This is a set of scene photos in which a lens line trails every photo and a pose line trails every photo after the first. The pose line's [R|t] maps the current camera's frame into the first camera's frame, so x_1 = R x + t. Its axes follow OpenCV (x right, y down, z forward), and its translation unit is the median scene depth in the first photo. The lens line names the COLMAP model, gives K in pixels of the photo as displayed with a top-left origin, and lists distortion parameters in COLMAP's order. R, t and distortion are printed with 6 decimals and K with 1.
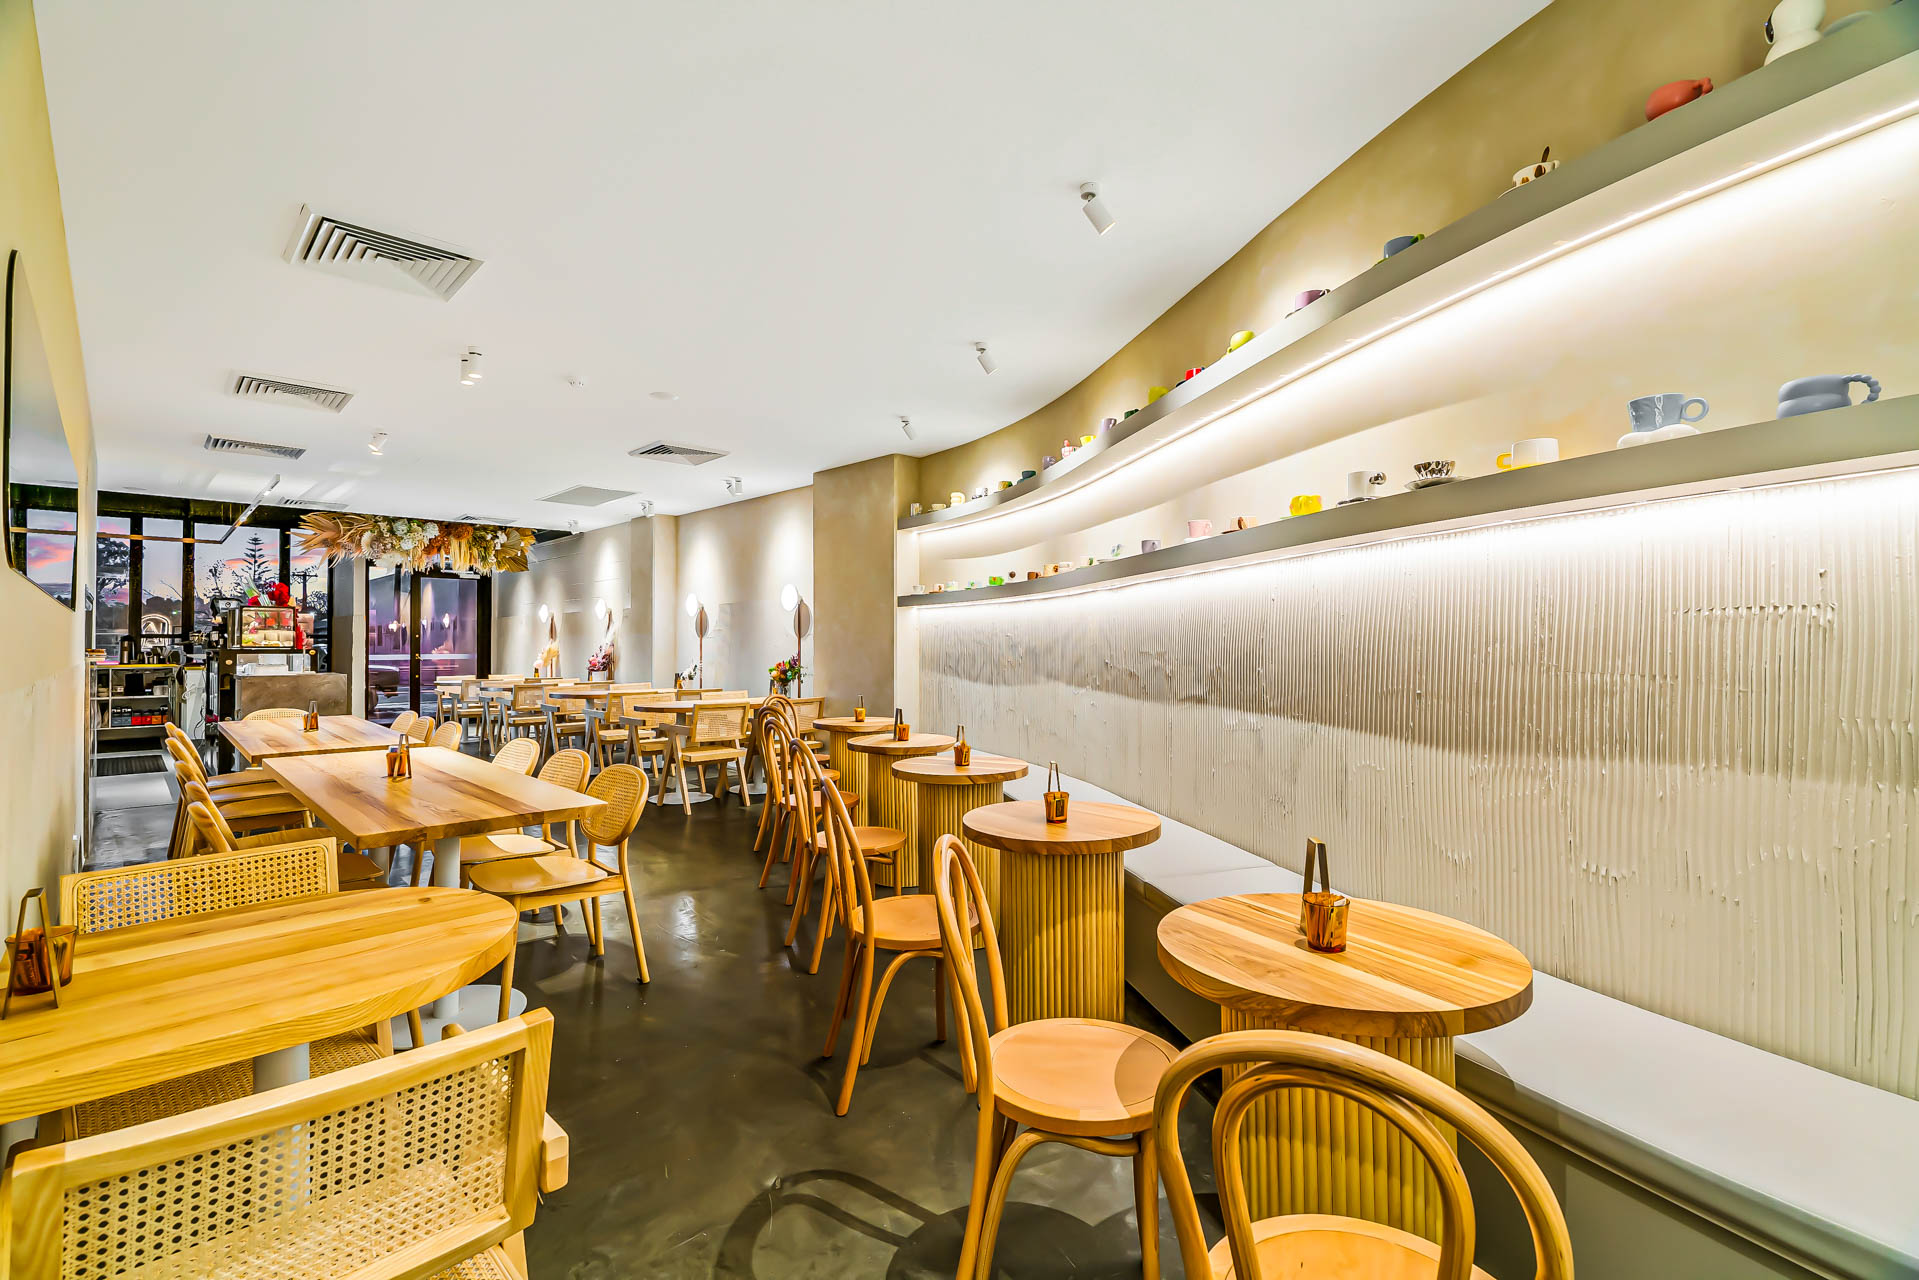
lens RADIAL K [[863.3, 0, 963.1], [0, 863.3, 628.9], [0, 0, 1]] dist [-0.015657, 0.006336]
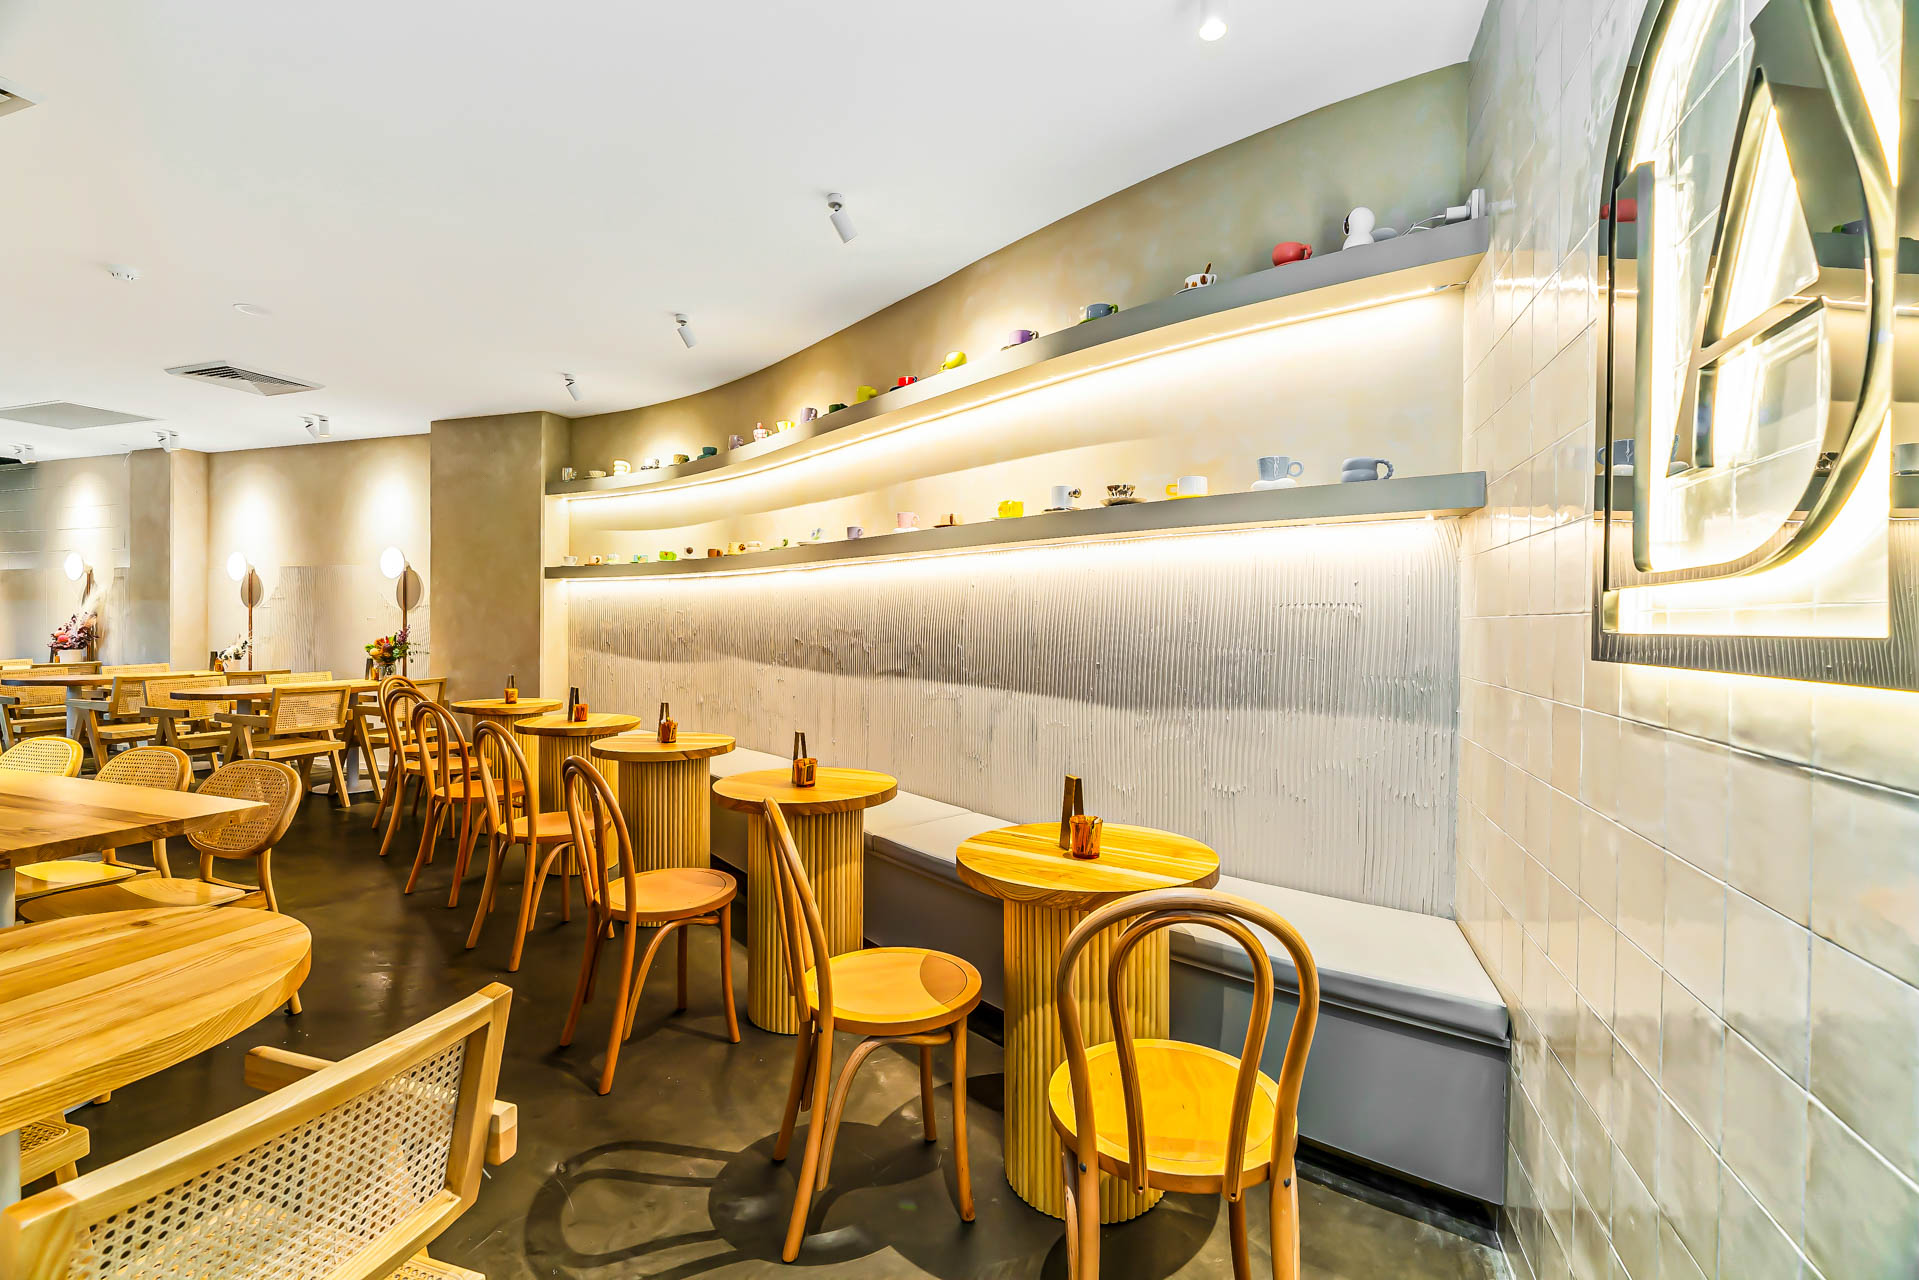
lens RADIAL K [[863.3, 0, 963.1], [0, 863.3, 628.9], [0, 0, 1]] dist [-0.015657, 0.006336]
pose [[0.896437, 0.009381, 0.443071, -0.142002], [-0.020541, 0.999581, 0.020397, 0.000222], [-0.442694, -0.027386, 0.896254, -0.037899]]
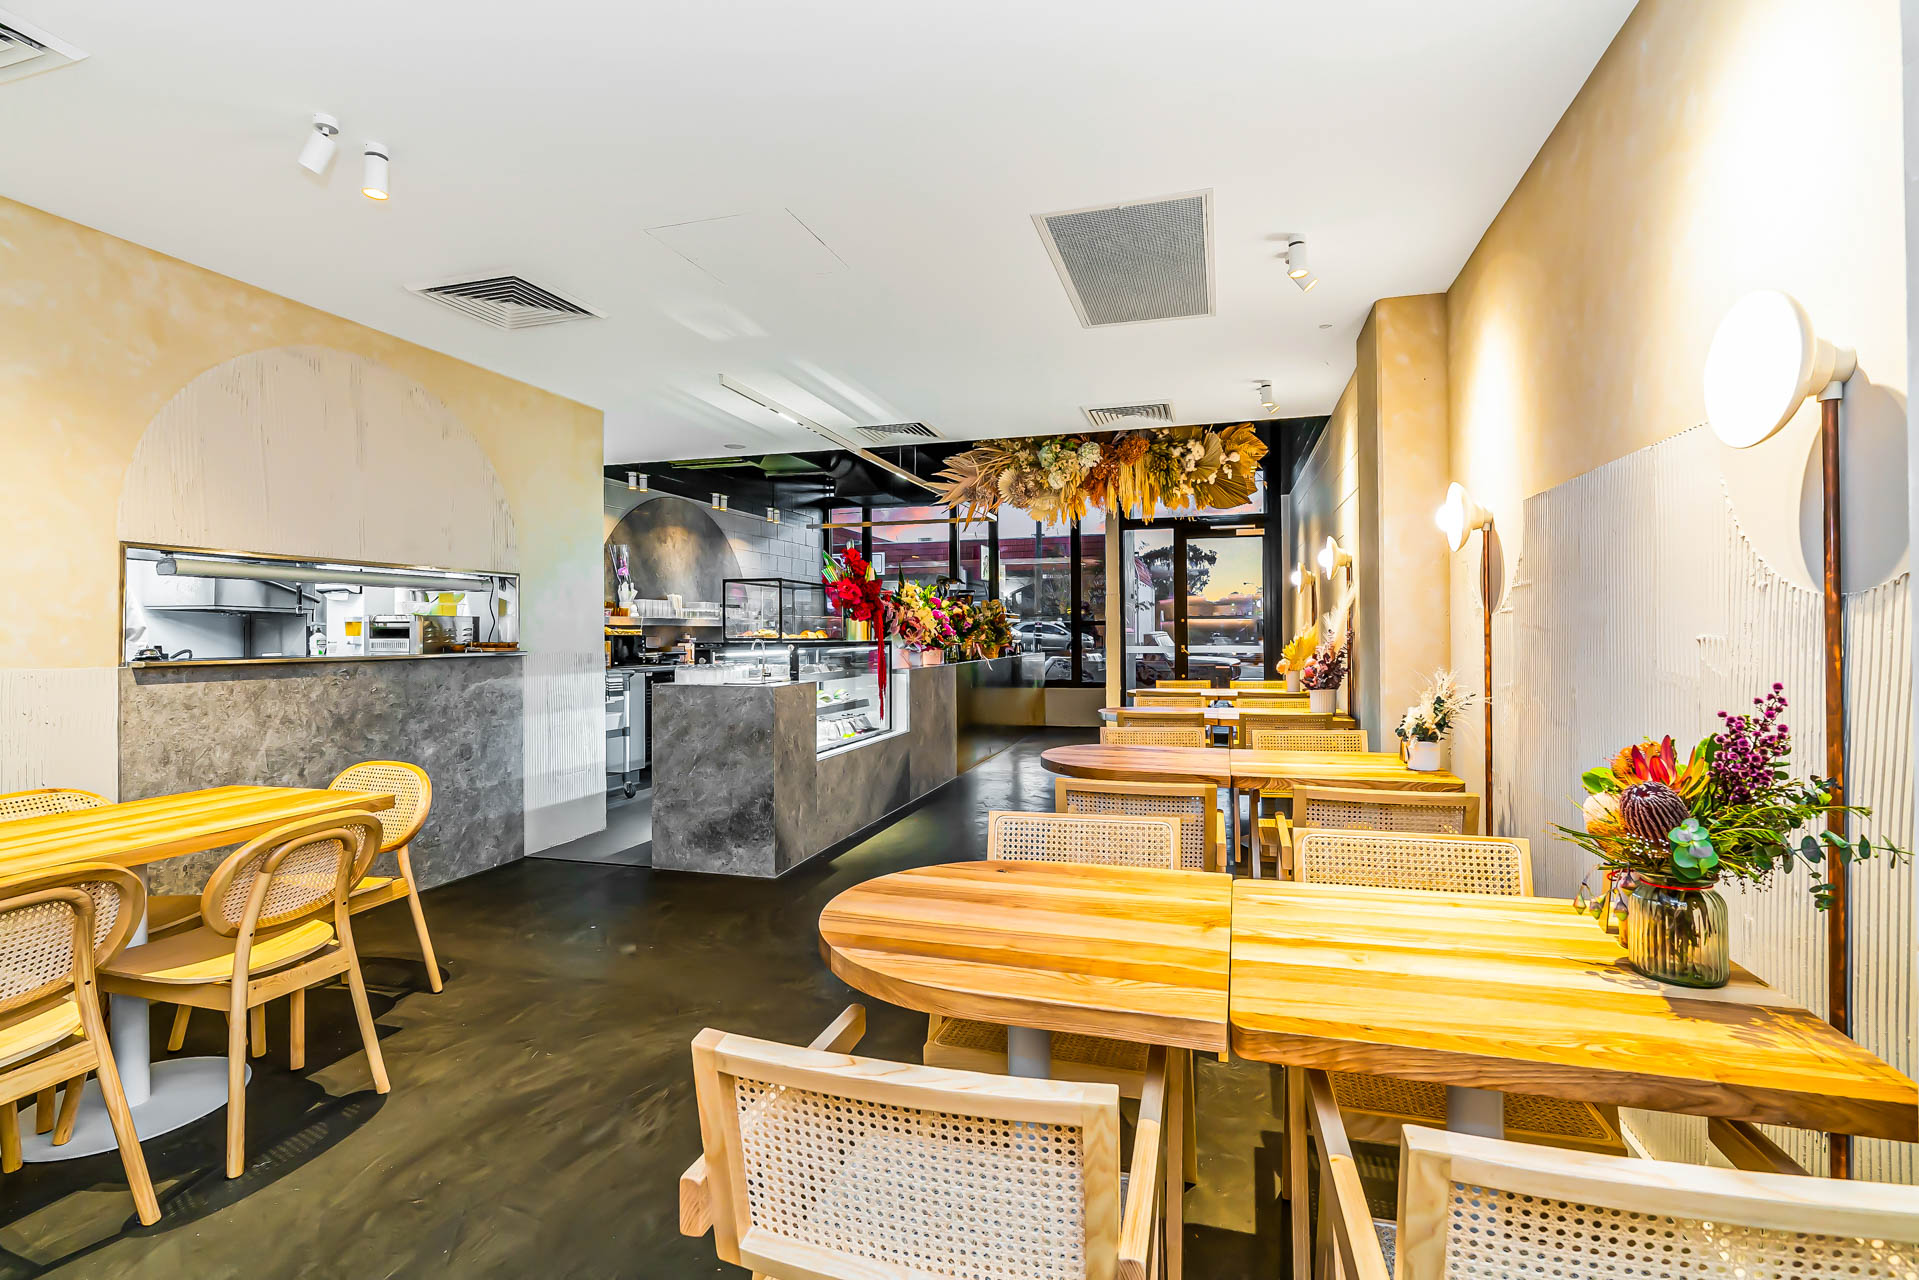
lens RADIAL K [[863.3, 0, 963.1], [0, 863.3, 628.9], [0, 0, 1]] dist [-0.015657, 0.006336]
pose [[0.462360, -0.003069, -0.886687, -0.249813], [0.011589, 0.999930, 0.002582, 0.028991], [0.886617, -0.011470, 0.462363, 1.576644]]
